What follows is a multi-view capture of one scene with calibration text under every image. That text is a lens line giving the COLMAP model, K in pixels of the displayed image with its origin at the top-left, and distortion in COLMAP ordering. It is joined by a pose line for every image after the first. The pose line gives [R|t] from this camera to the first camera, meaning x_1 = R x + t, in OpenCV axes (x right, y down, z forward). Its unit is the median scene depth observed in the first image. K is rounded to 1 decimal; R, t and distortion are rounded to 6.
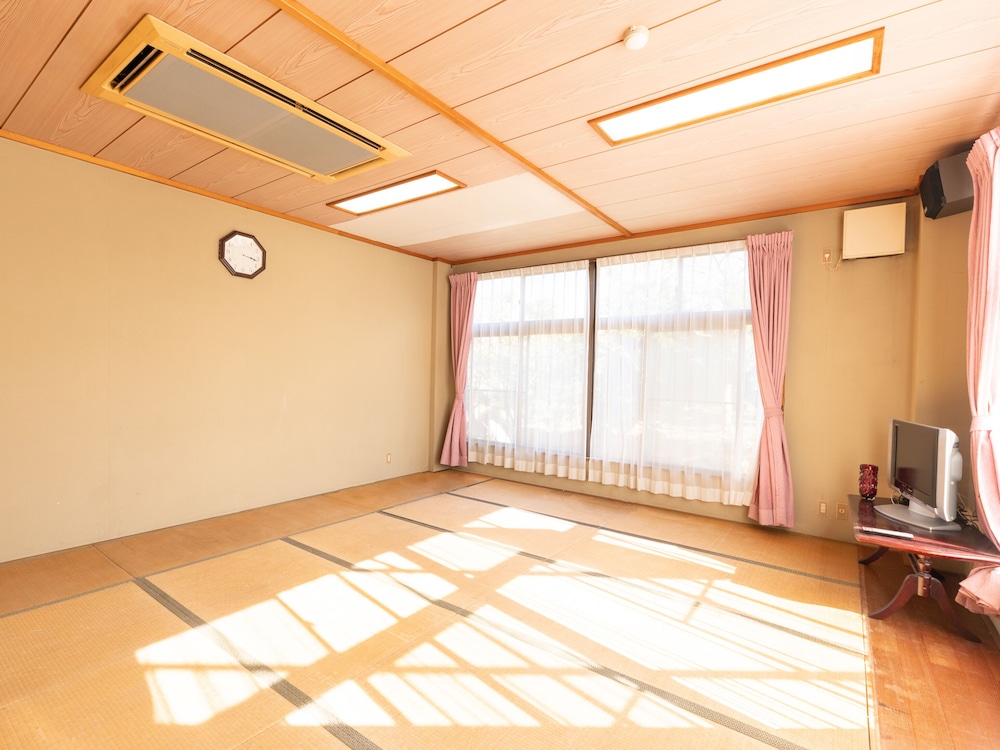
lens RADIAL K [[481.3, 0, 497.0], [0, 481.3, 378.6], [0, 0, 1]] dist [0.014292, -0.007481]
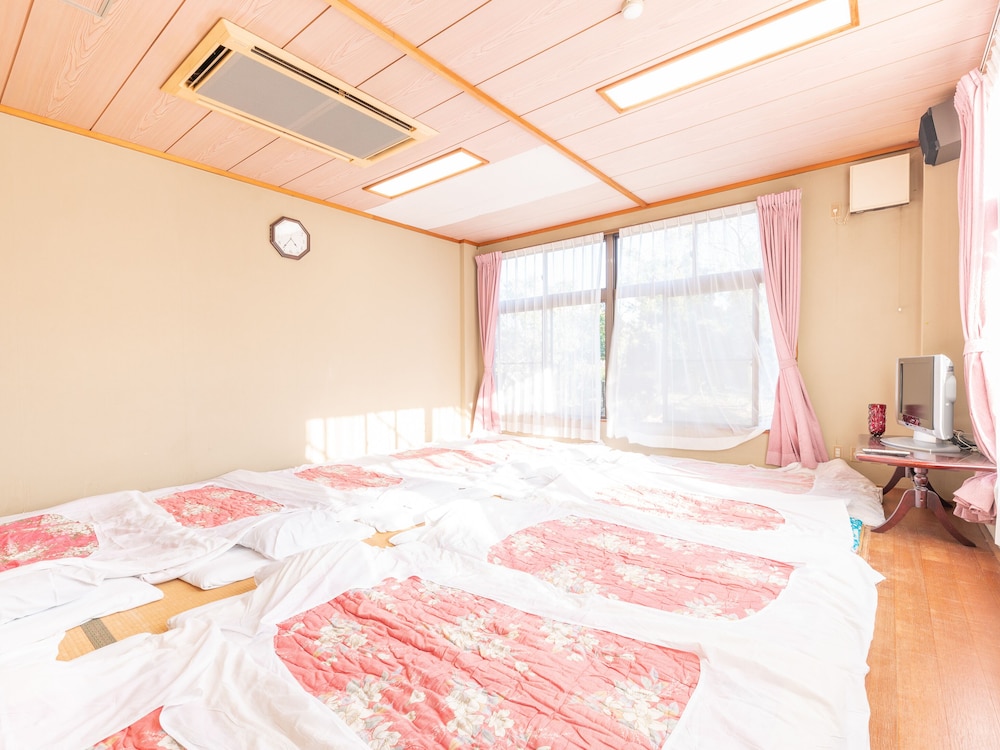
lens RADIAL K [[481.3, 0, 497.0], [0, 481.3, 378.6], [0, 0, 1]] dist [0.014292, -0.007481]
pose [[0.997823, -0.029130, -0.059158, 0.004993], [0.029358, 0.999564, 0.002993, 0.083431], [0.059045, -0.004724, 0.998244, -0.087720]]
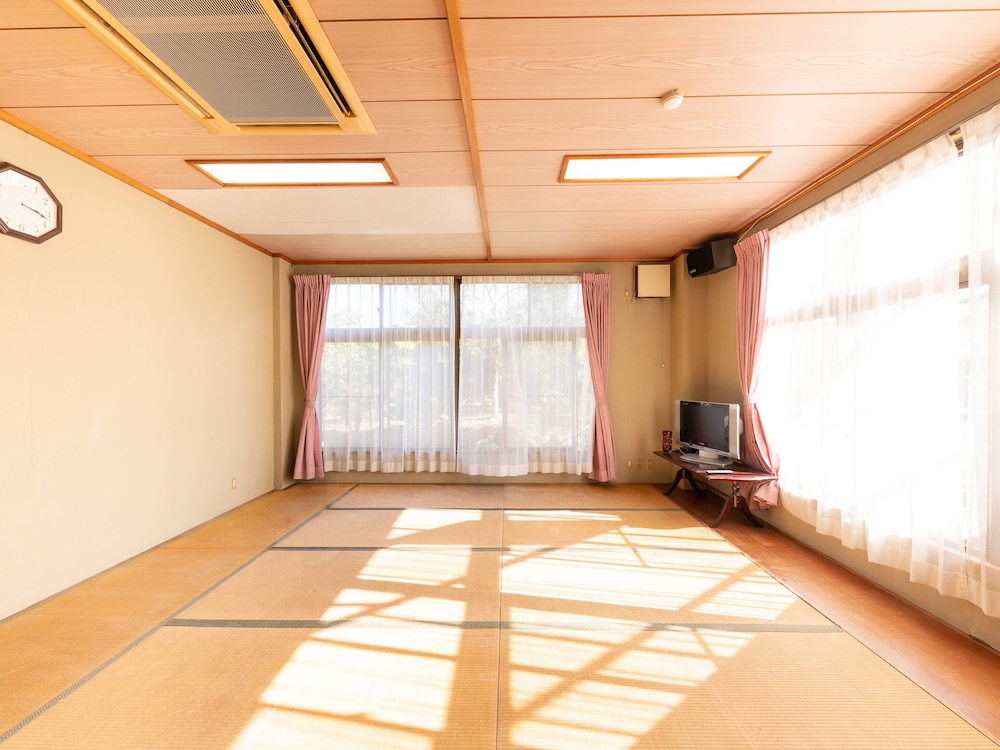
lens RADIAL K [[398.5, 0, 500.6], [0, 398.5, 380.5], [0, 0, 1]] dist [0.015918, -0.006791]
pose [[0.816428, -0.031172, 0.576605, -0.350973], [0.030591, 0.999475, 0.010718, -0.011459], [-0.576636, 0.008888, 0.816953, 0.225822]]
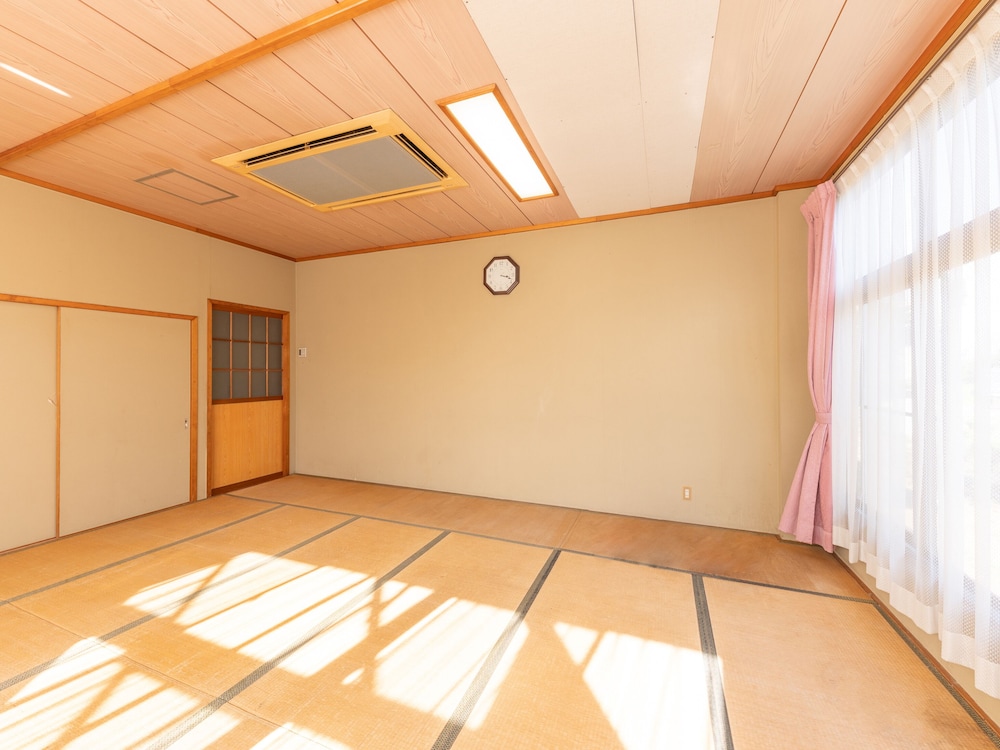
lens RADIAL K [[397.8, 0, 501.7], [0, 397.8, 372.5], [0, 0, 1]] dist [0.001700, 0.000095]
pose [[0.248624, -0.023276, -0.968320, 0.422597], [-0.007631, 0.999633, -0.025987, 0.000092], [0.968570, 0.013850, 0.248355, 0.835411]]
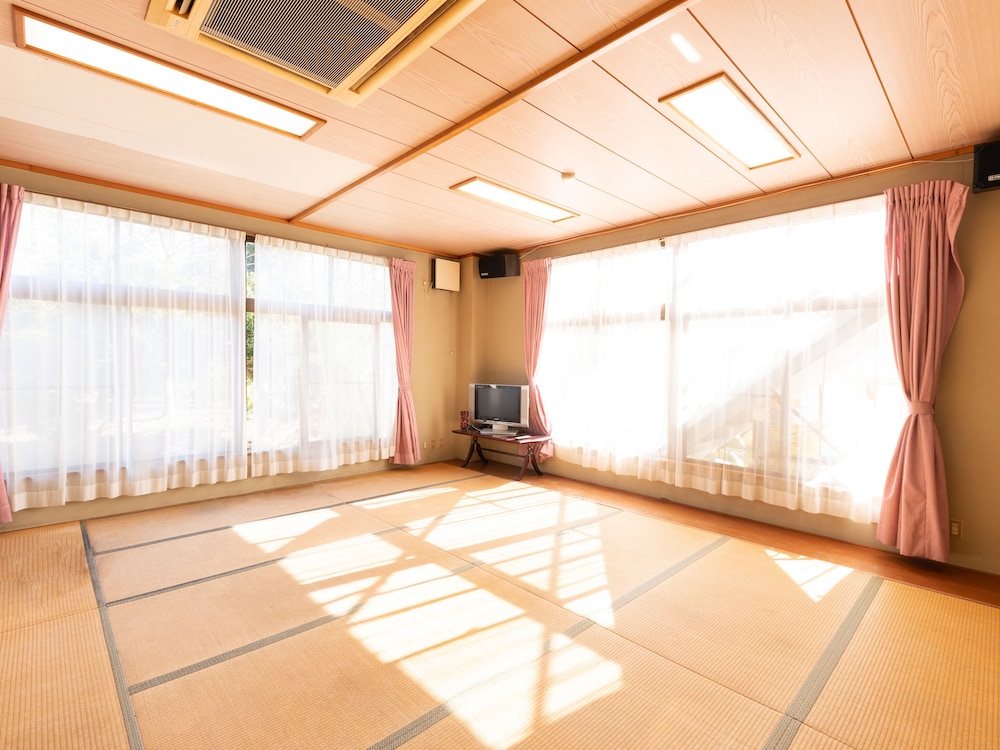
lens RADIAL K [[482.9, 0, 506.6], [0, 482.9, 376.3], [0, 0, 1]] dist [-0.000633, -0.000160]
pose [[0.160529, -0.045945, 0.985961, -0.818568], [0.003722, 0.998937, 0.045944, -0.024905], [-0.987024, -0.003706, 0.160530, 0.493781]]
